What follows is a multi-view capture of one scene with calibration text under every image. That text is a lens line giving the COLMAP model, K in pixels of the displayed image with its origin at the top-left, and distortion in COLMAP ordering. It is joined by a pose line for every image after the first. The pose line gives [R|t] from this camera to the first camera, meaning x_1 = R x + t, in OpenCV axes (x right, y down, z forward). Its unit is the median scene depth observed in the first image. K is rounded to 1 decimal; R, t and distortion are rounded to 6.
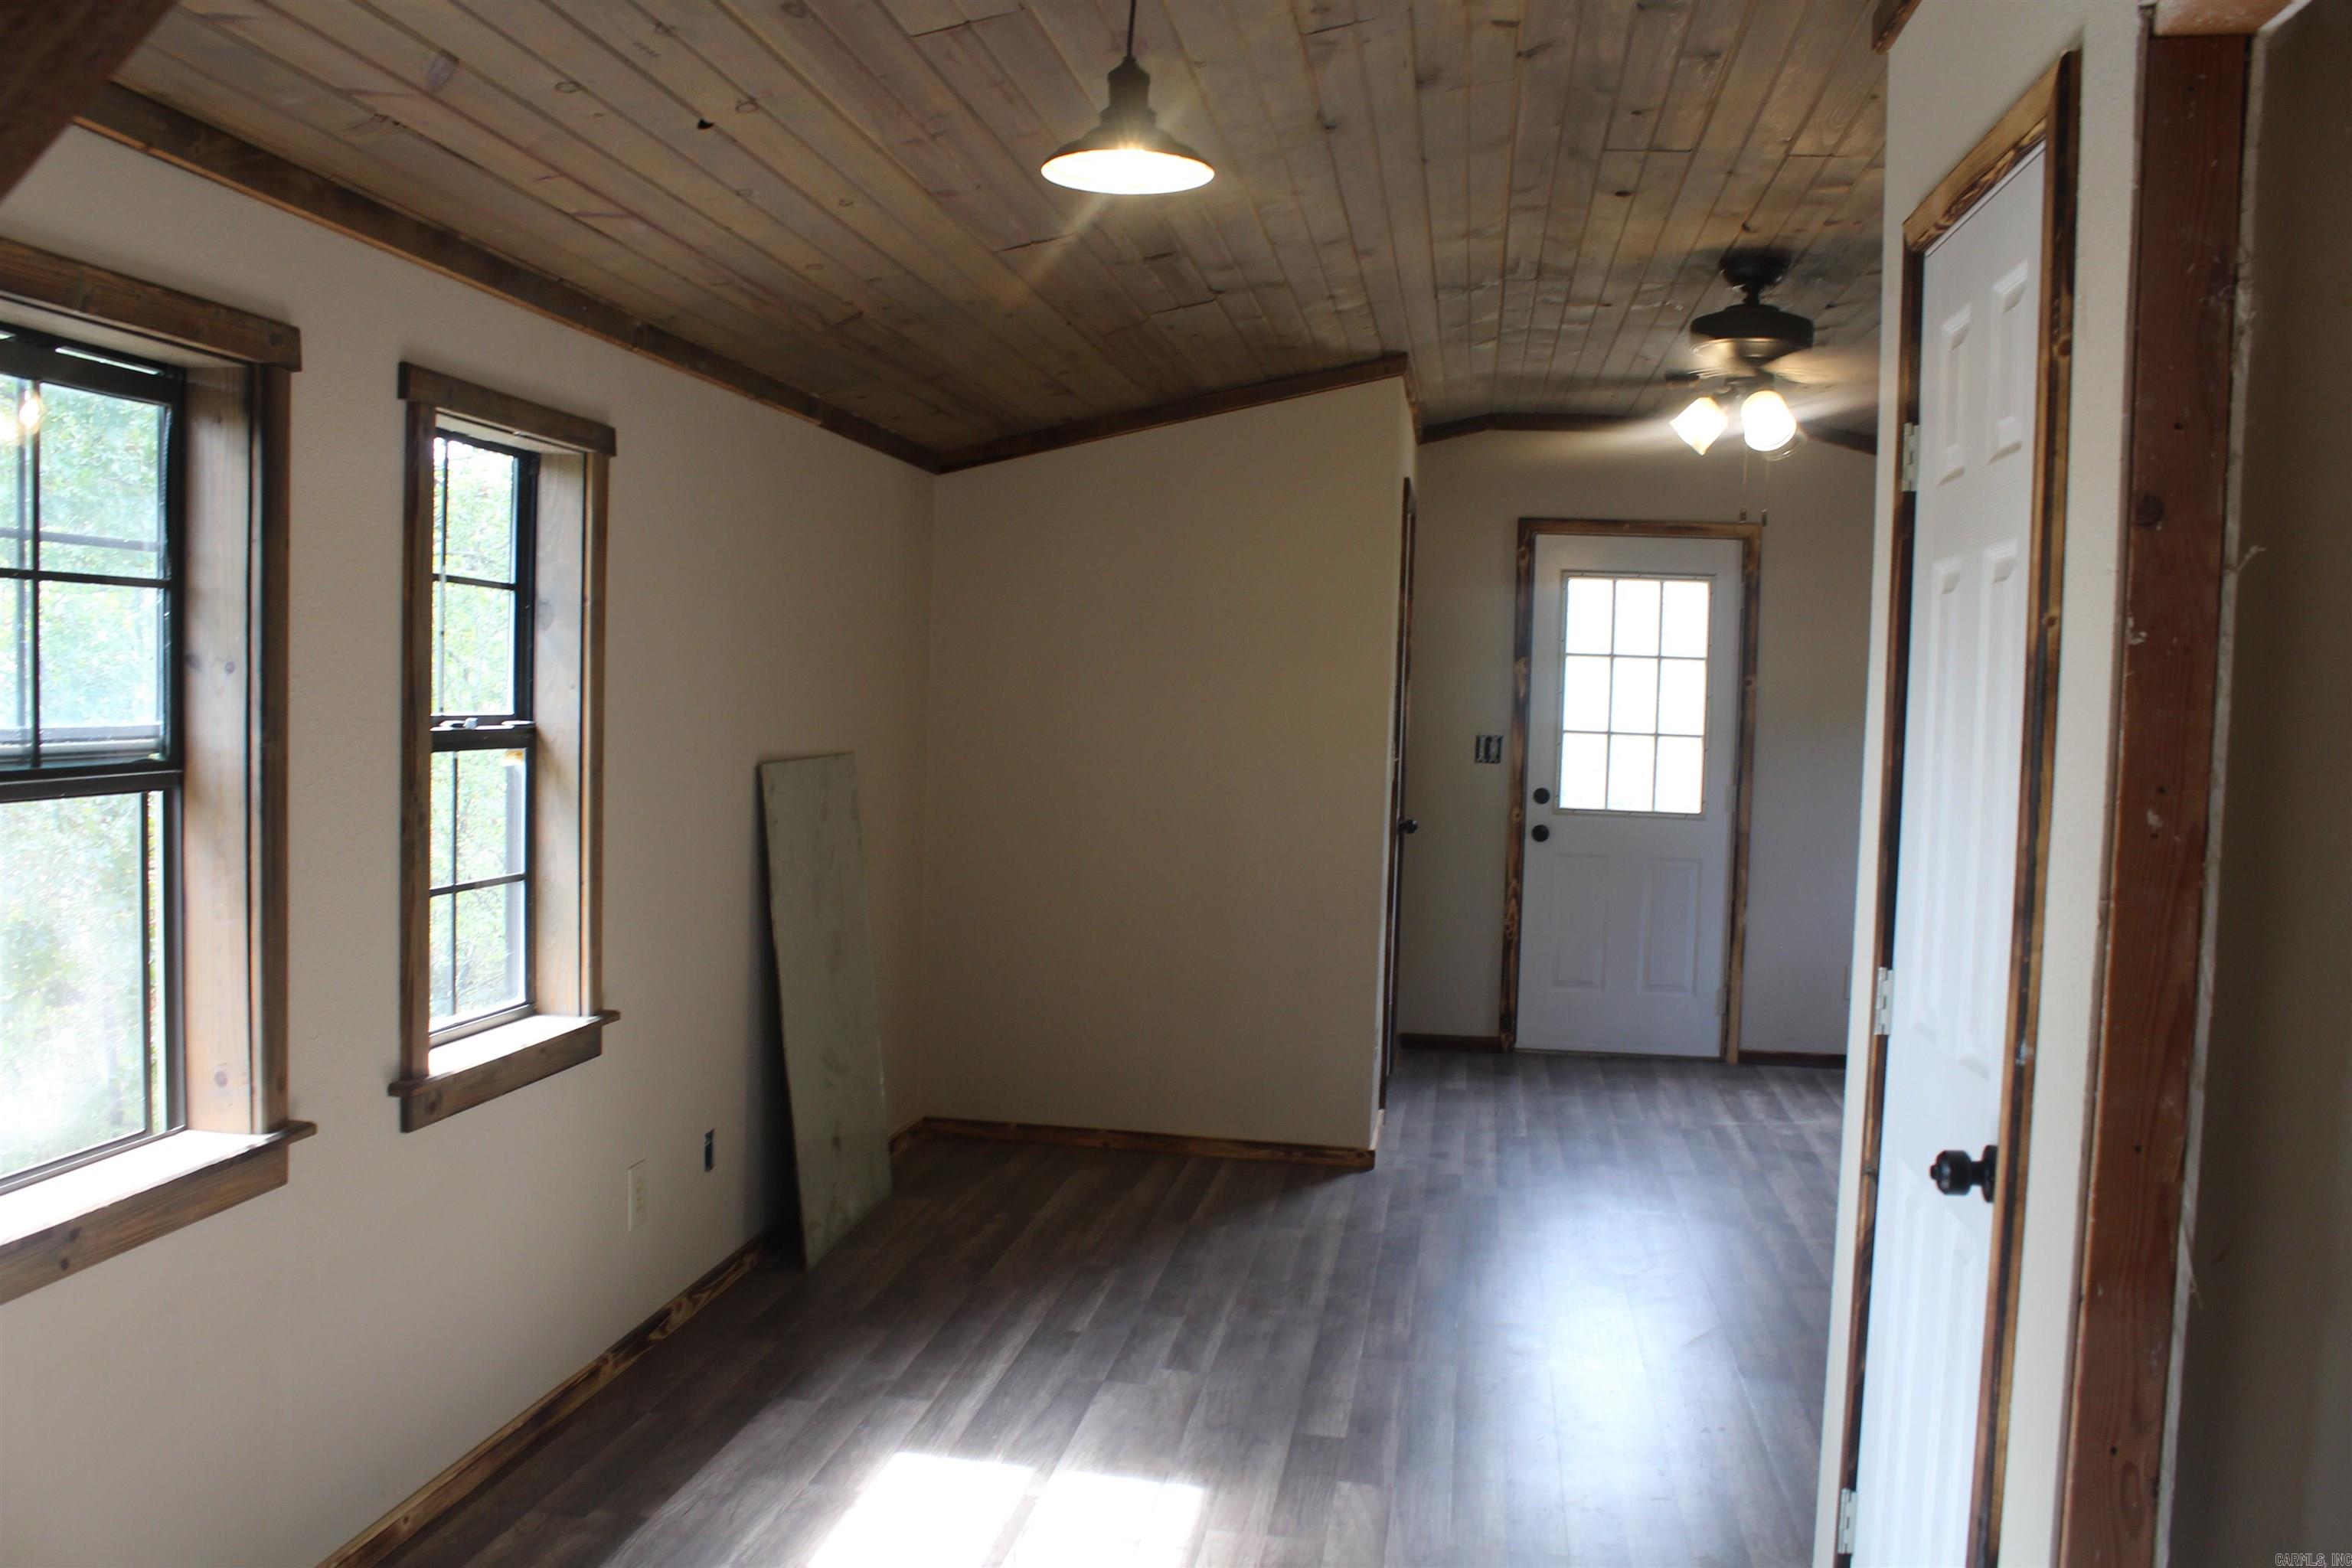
lens RADIAL K [[1932.4, 0, 1164.9], [0, 1932.4, 786.5], [0, 0, 1]] dist [-0.182226, 0.134499]
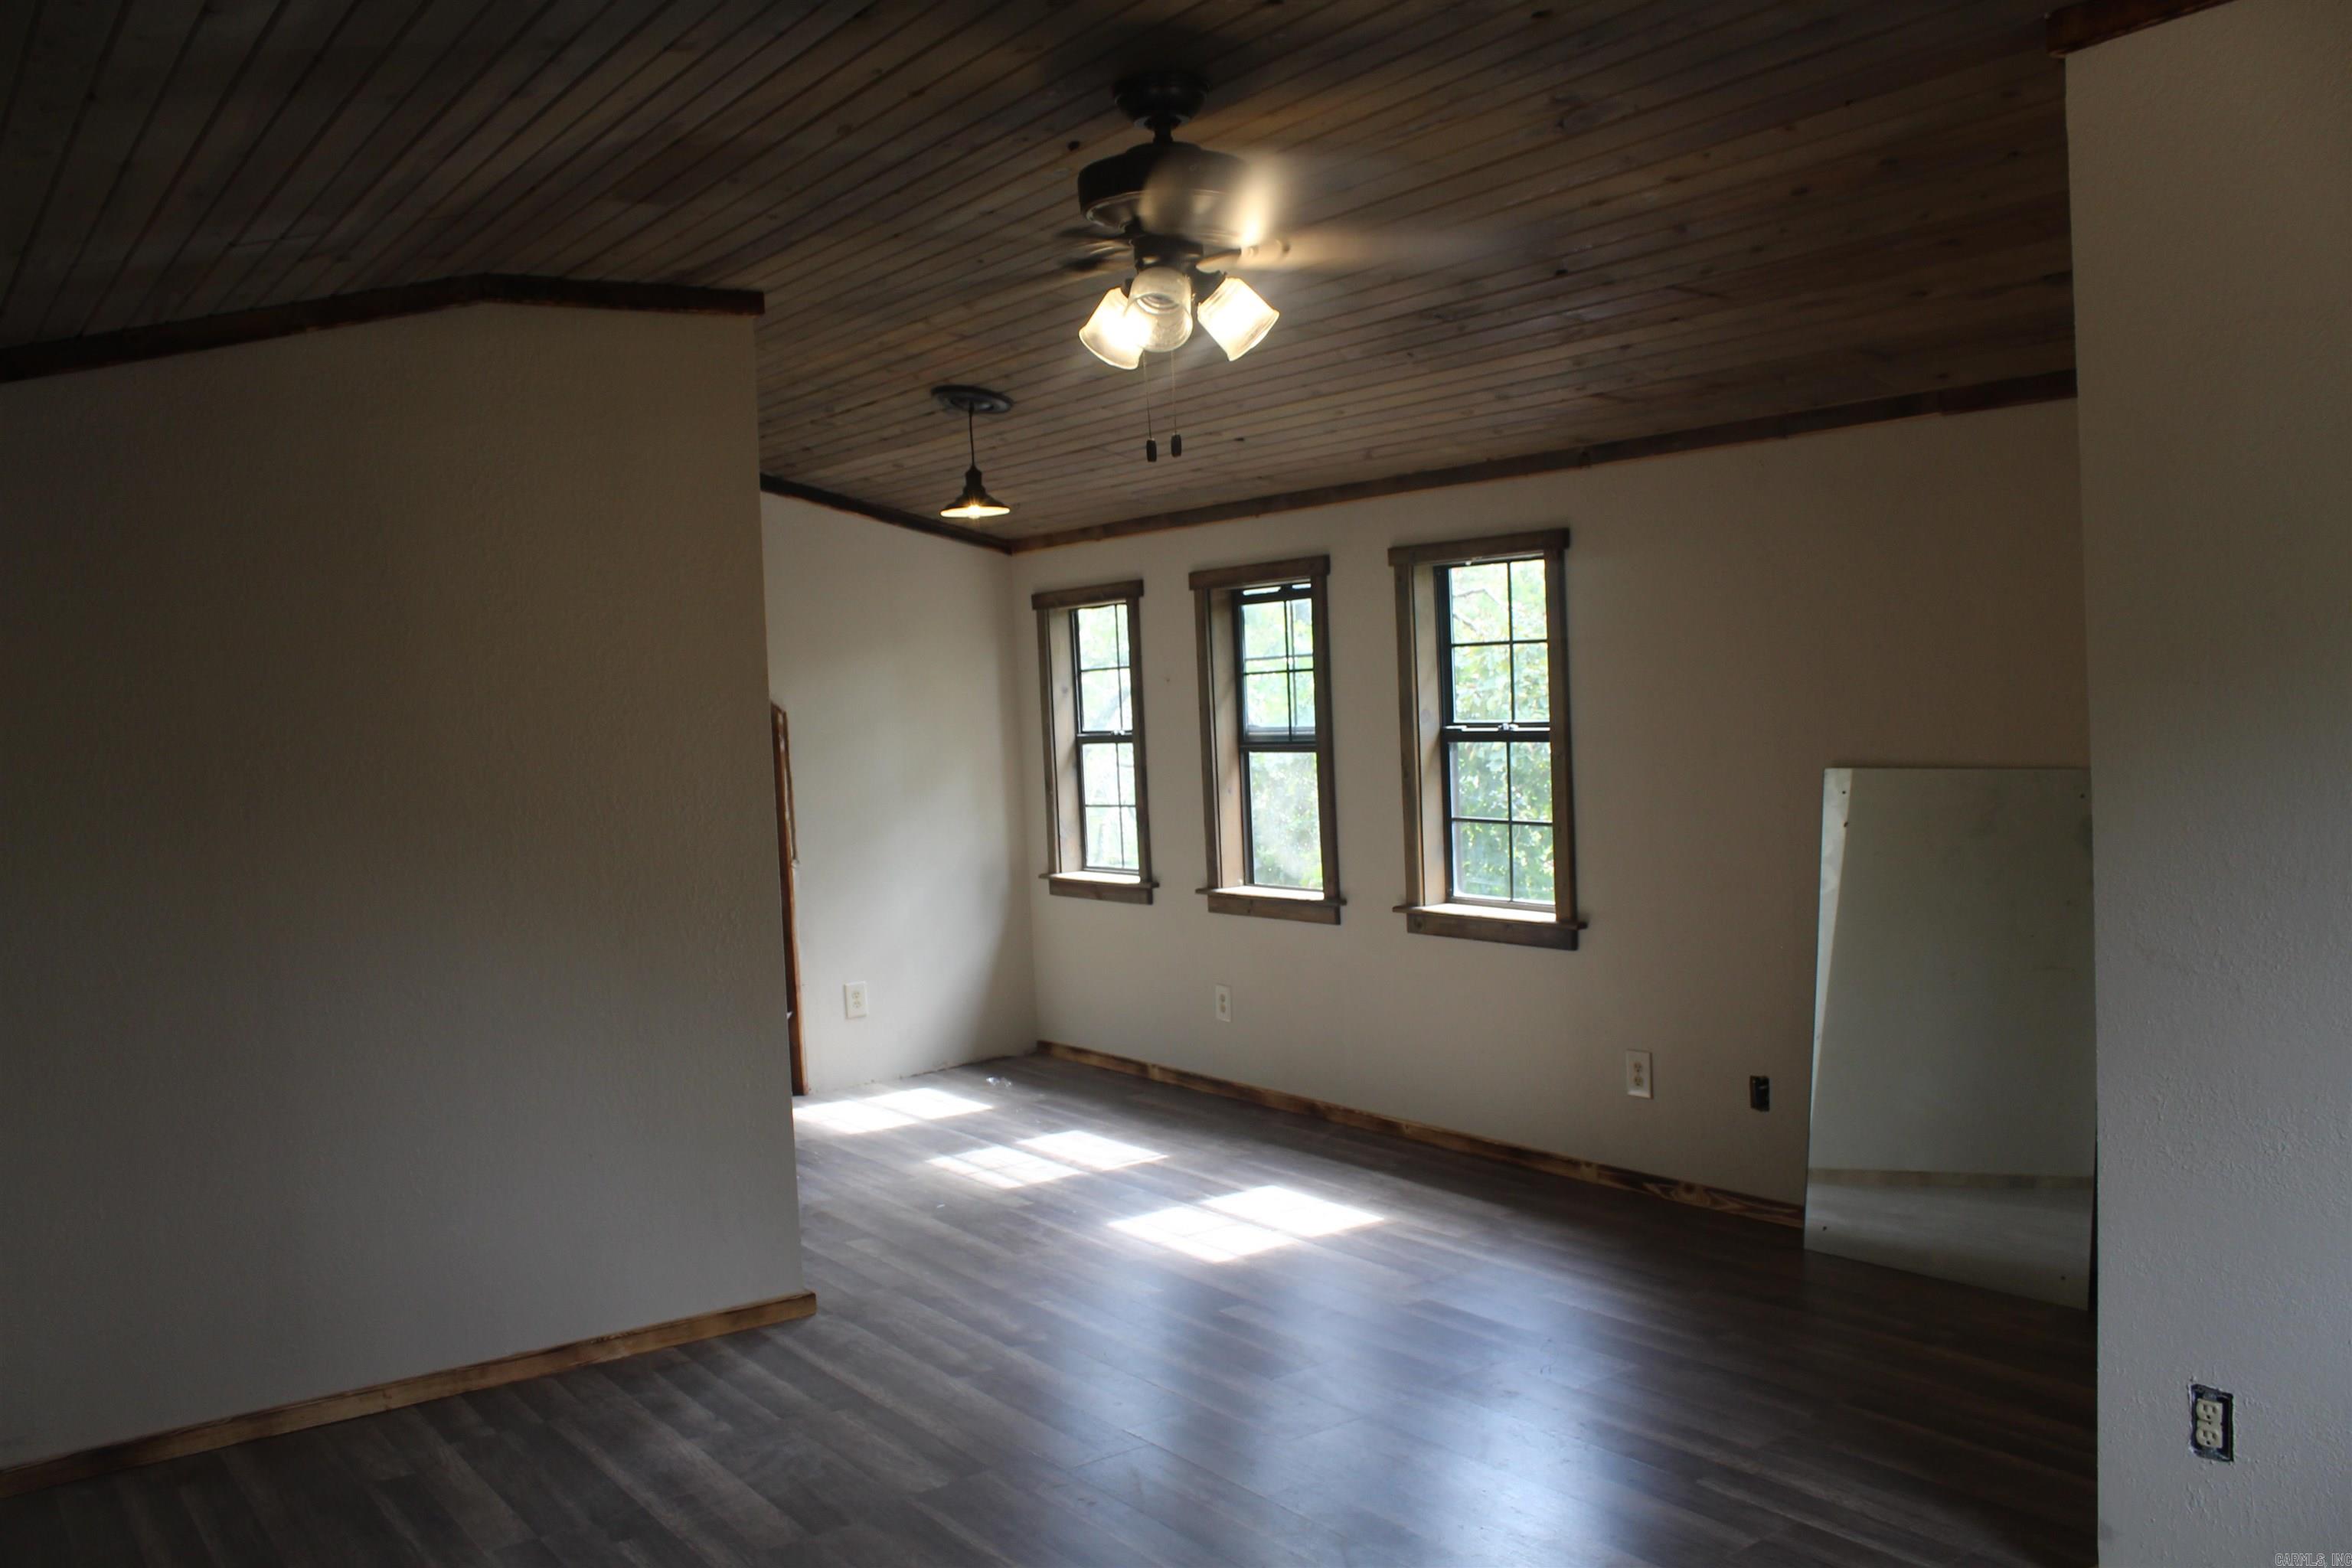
lens RADIAL K [[1932.4, 0, 1164.9], [0, 1932.4, 786.5], [0, 0, 1]] dist [-0.182226, 0.134499]
pose [[-0.709158, 0.033176, -0.704269, 1.035272], [-0.015329, 0.997931, 0.062444, -0.079057], [0.704883, 0.055078, -0.707182, 1.930487]]
